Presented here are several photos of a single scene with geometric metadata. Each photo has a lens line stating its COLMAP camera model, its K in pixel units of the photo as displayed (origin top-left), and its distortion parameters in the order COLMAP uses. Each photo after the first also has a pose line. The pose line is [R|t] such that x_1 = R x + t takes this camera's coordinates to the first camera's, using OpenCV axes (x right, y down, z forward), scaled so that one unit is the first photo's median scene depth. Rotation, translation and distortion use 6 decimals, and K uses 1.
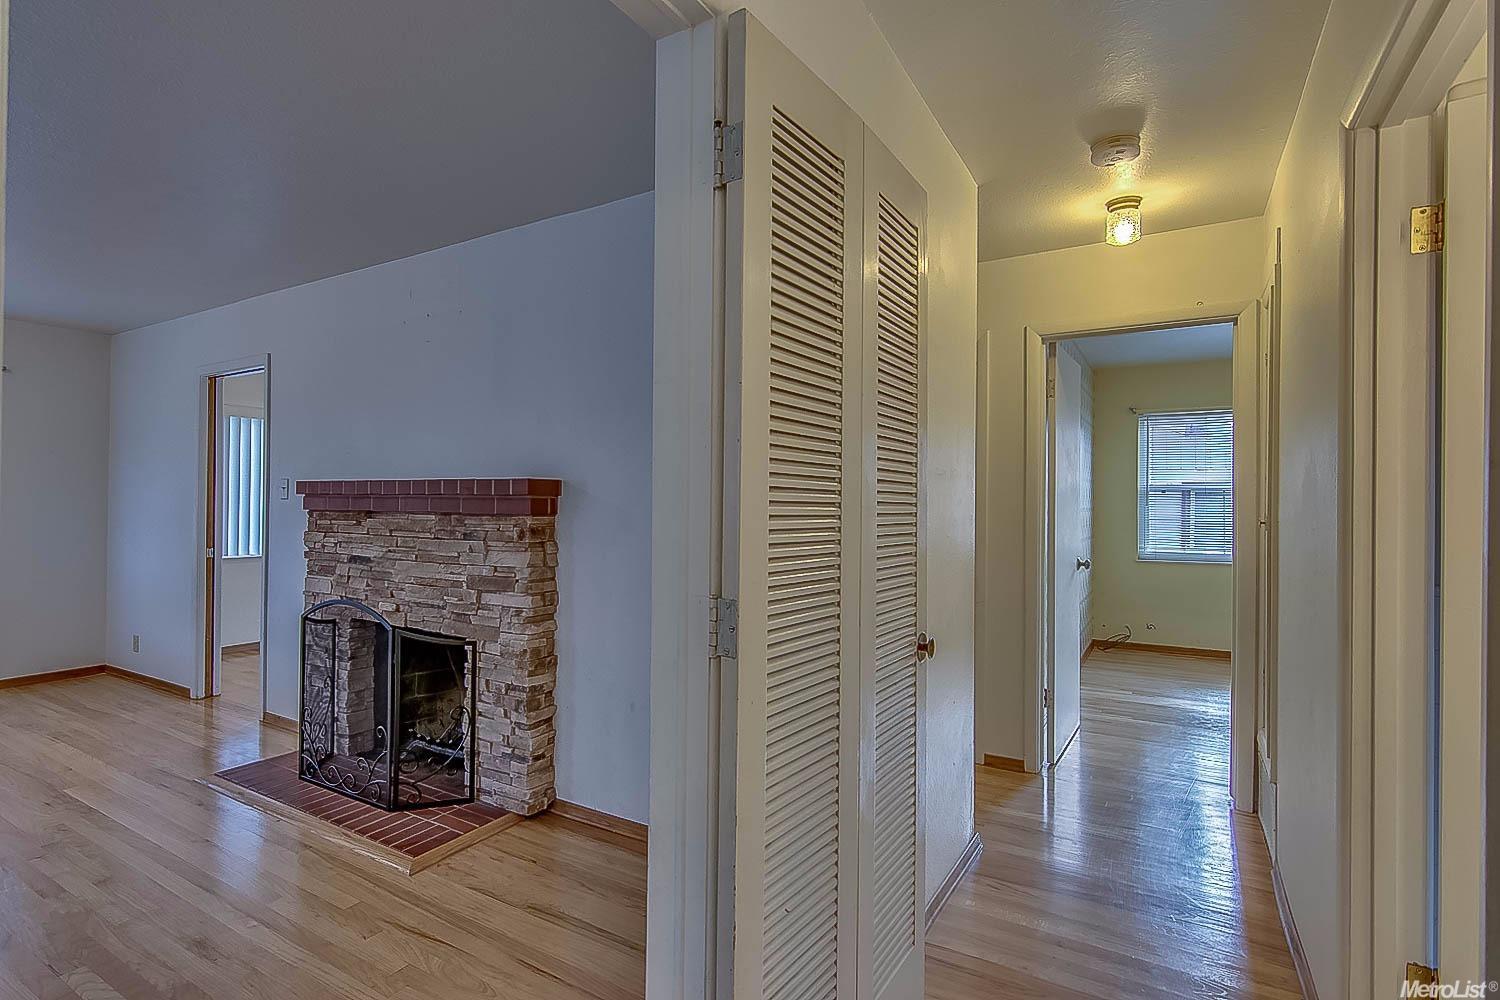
lens RADIAL K [[730.6, 0, 746.7], [0, 730.6, 498.8], [0, 0, 1]] dist [-0.007594, 0.004888]
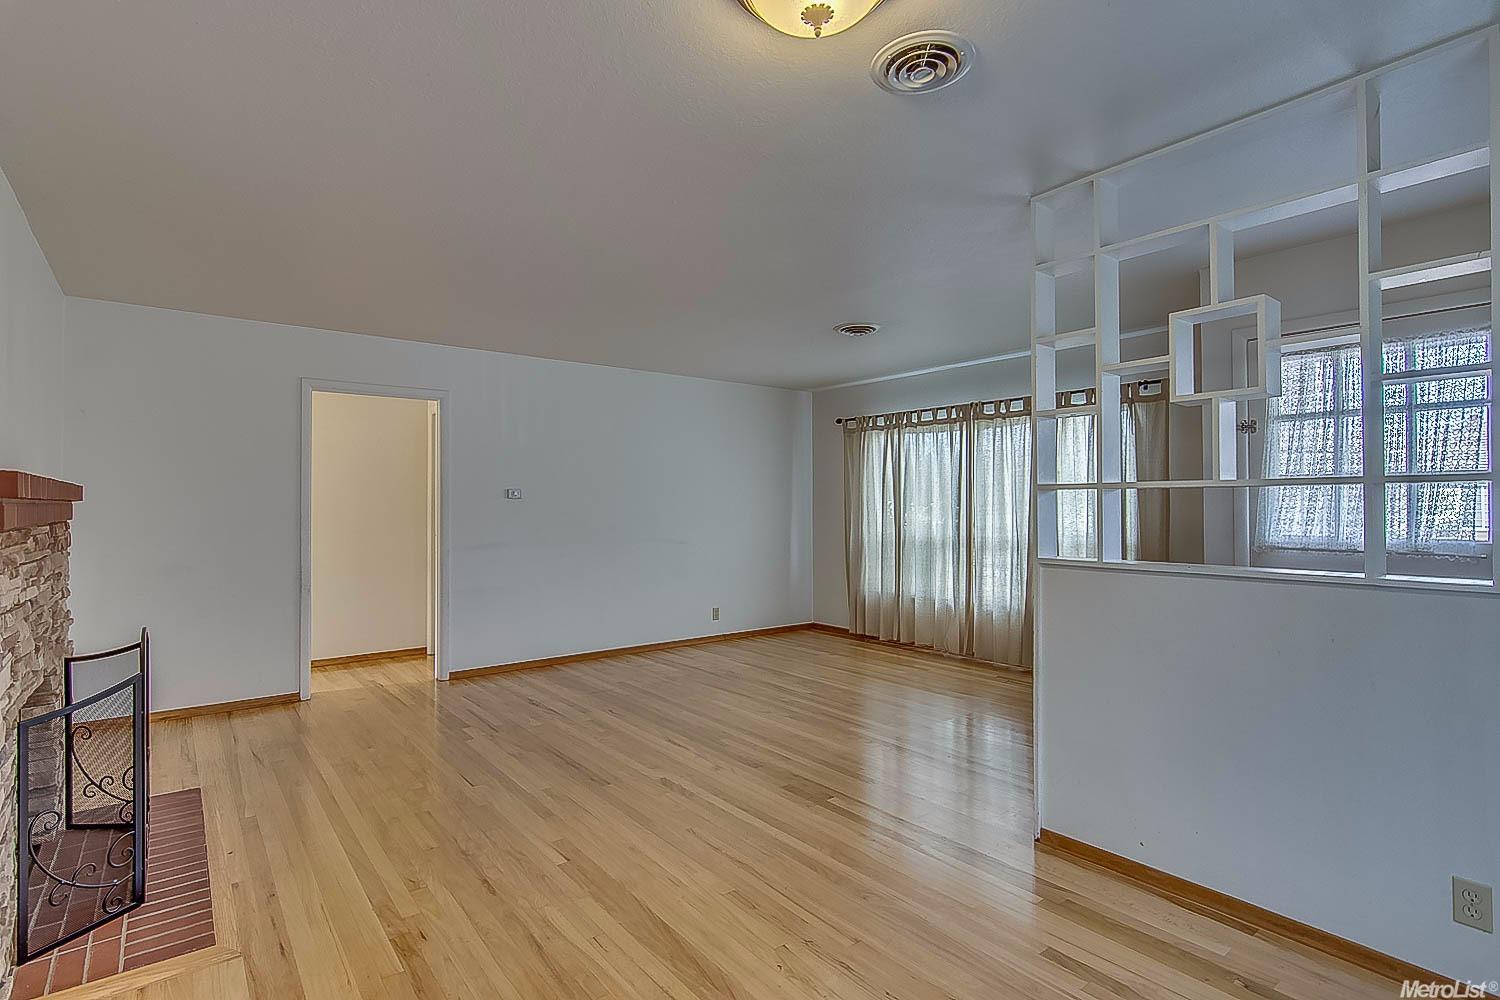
lens RADIAL K [[730.6, 0, 736.1], [0, 730.6, 496.9], [0, 0, 1]] dist [-0.007594, 0.004888]
pose [[-0.933597, -0.001912, 0.358320, -1.502053], [-0.005182, 0.999953, -0.008166, -0.006192], [-0.358288, -0.009480, -0.933563, 1.566030]]
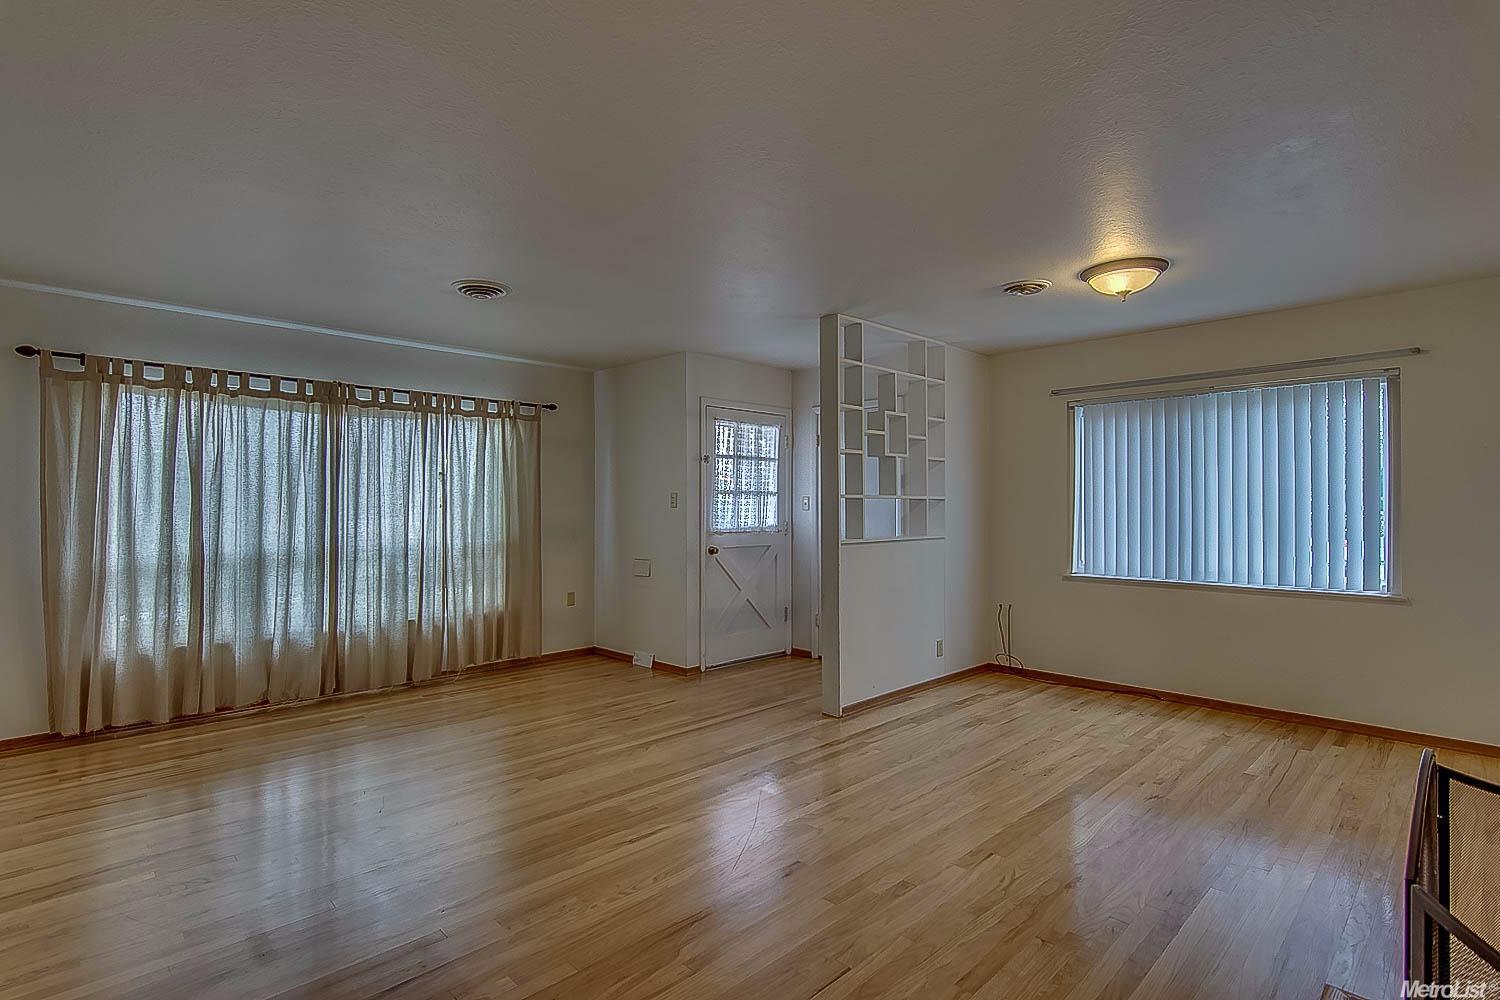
lens RADIAL K [[730.6, 0, 738.6], [0, 730.6, 503.0], [0, 0, 1]] dist [-0.007594, 0.004888]
pose [[-0.259103, -0.009768, -0.965800, -0.059366], [-0.000727, 0.999951, -0.009918, 0.001090], [0.965849, -0.001867, -0.259098, 0.753285]]
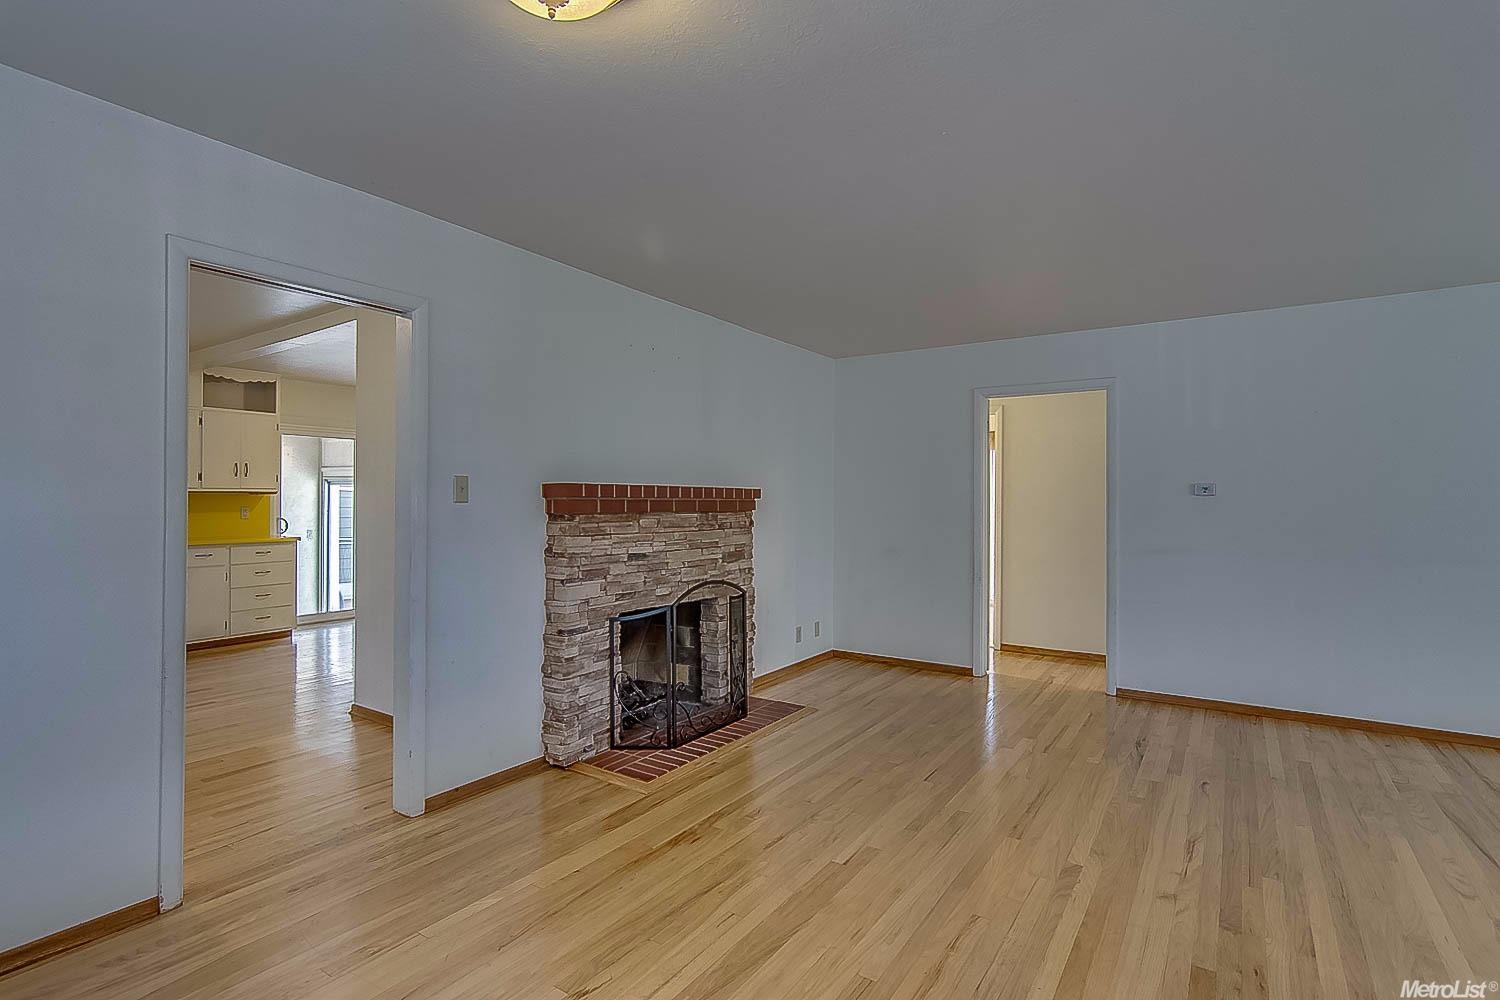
lens RADIAL K [[730.6, 0, 736.8], [0, 730.6, 493.7], [0, 0, 1]] dist [-0.007594, 0.004888]
pose [[0.060278, 0.001404, 0.998181, -1.869813], [-0.003442, 0.999993, -0.001199, -0.012971], [-0.998176, -0.003364, 0.060282, 0.897046]]
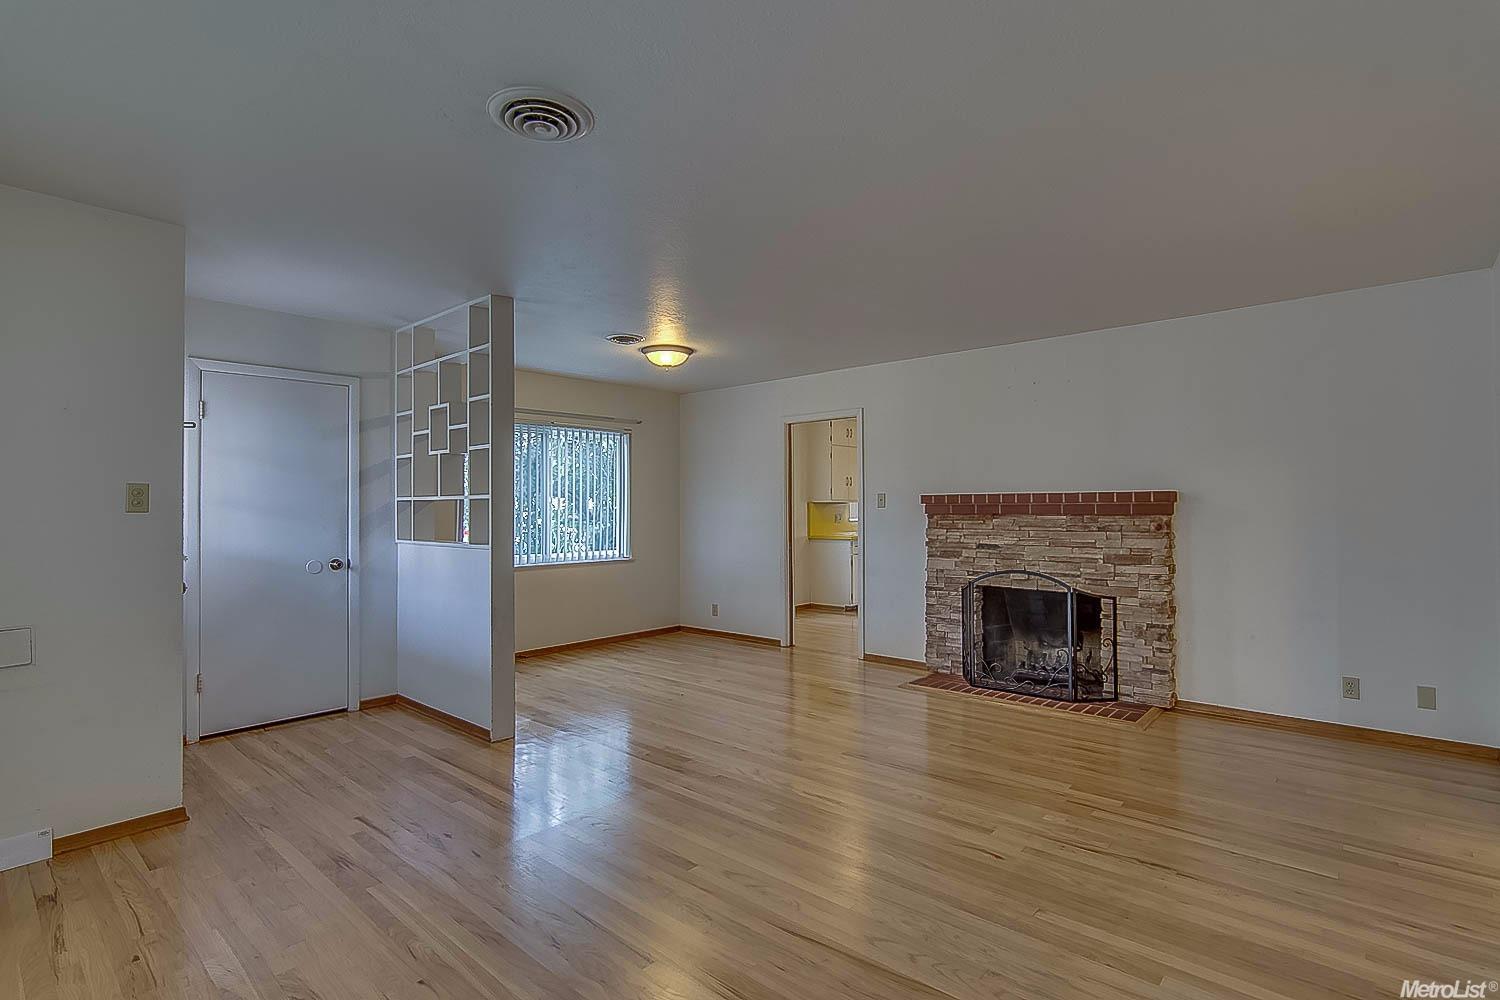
lens RADIAL K [[730.6, 0, 739.3], [0, 730.6, 500.7], [0, 0, 1]] dist [-0.007594, 0.004888]
pose [[0.981316, -0.012415, -0.192002, -0.853916], [0.010320, 0.999876, -0.011906, 0.001660], [0.192126, 0.009702, 0.981322, -0.671622]]
